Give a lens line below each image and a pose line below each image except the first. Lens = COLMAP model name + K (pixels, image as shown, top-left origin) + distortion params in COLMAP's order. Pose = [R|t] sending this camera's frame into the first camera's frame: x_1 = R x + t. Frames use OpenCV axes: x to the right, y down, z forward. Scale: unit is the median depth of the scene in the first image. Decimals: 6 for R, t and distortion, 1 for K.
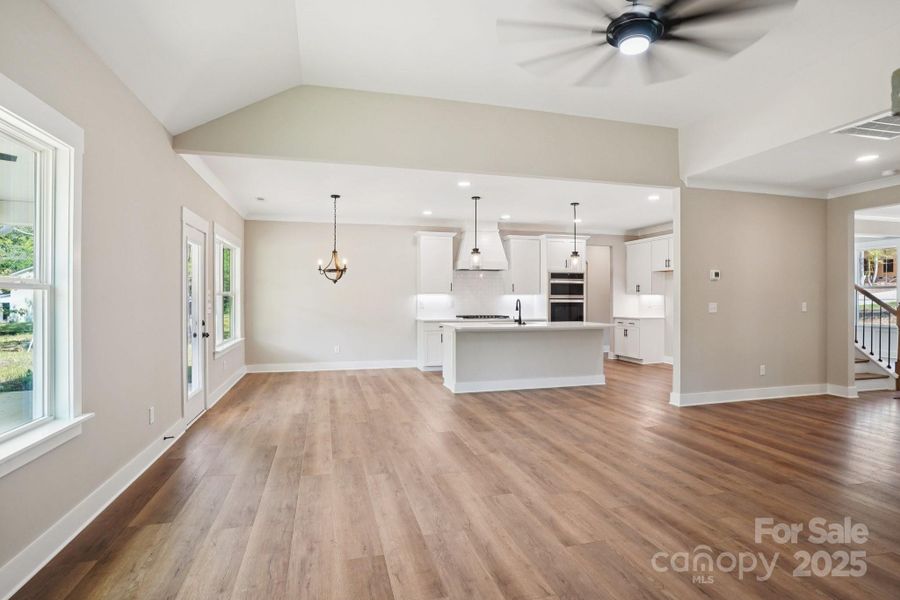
lens RADIAL K [[478.2, 0, 453.7], [0, 478.2, 299.1], [0, 0, 1]] dist [-0.083707, 0.052626]
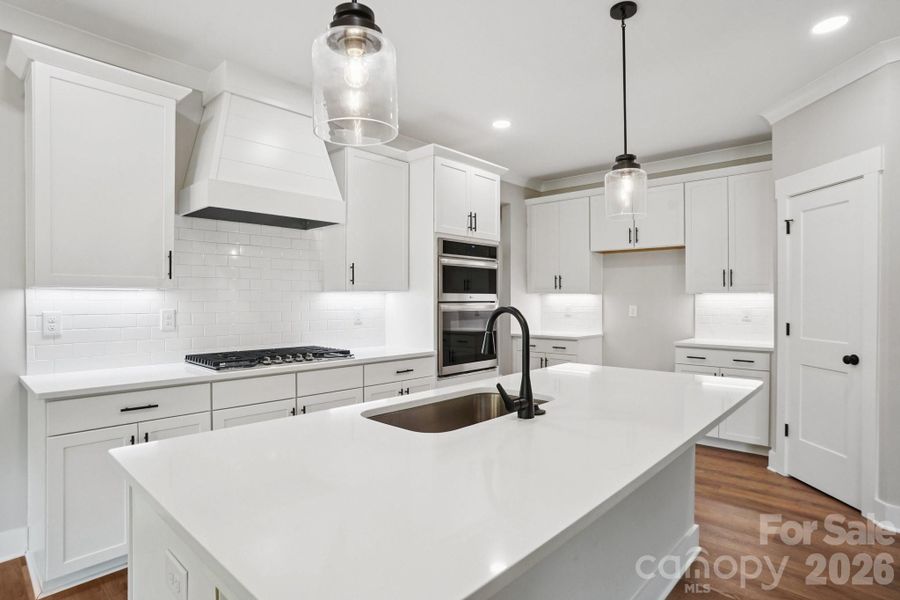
lens RADIAL K [[478.2, 0, 453.7], [0, 478.2, 299.1], [0, 0, 1]] dist [-0.083707, 0.052626]
pose [[0.850838, -0.000125, 0.525428, -0.006819], [0.000359, 1.000000, -0.000345, -0.003123], [-0.525428, 0.000483, 0.850838, 0.640299]]
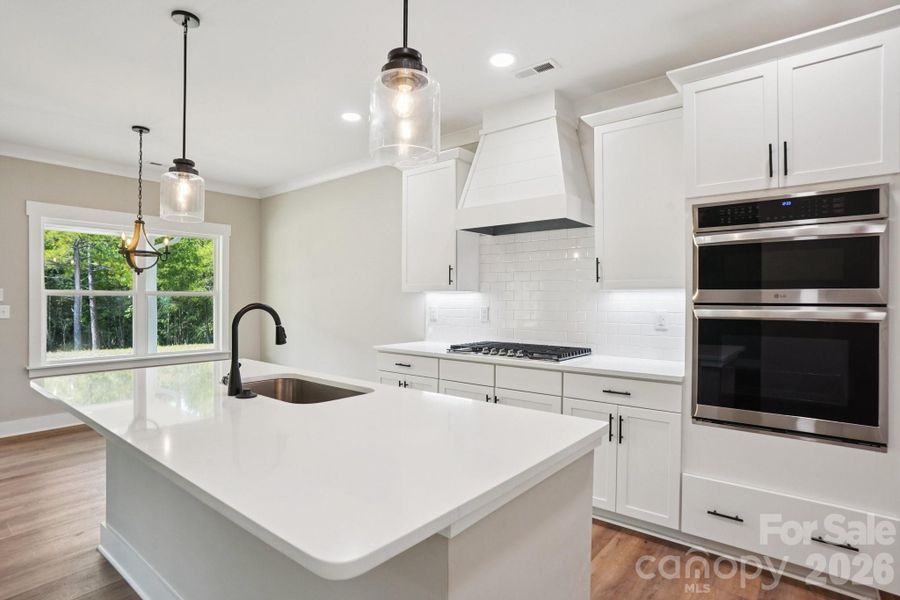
lens RADIAL K [[478.2, 0, 453.7], [0, 478.2, 299.1], [0, 0, 1]] dist [-0.083707, 0.052626]
pose [[0.574427, 0.002790, -0.818551, 0.341519], [-0.004895, 0.999988, -0.000026, -0.002625], [0.818541, 0.004022, 0.574434, 0.736545]]
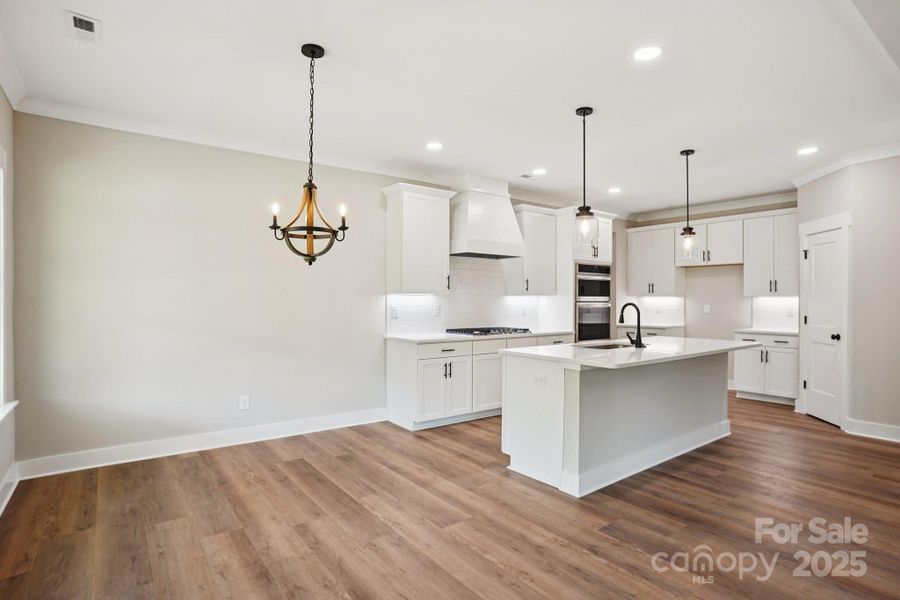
lens RADIAL K [[478.2, 0, 453.7], [0, 478.2, 299.1], [0, 0, 1]] dist [-0.083707, 0.052626]
pose [[0.930444, 0.004165, 0.366411, -0.211624], [-0.003310, 0.999990, -0.002962, -0.001858], [-0.366420, 0.001543, 0.930448, 0.431993]]
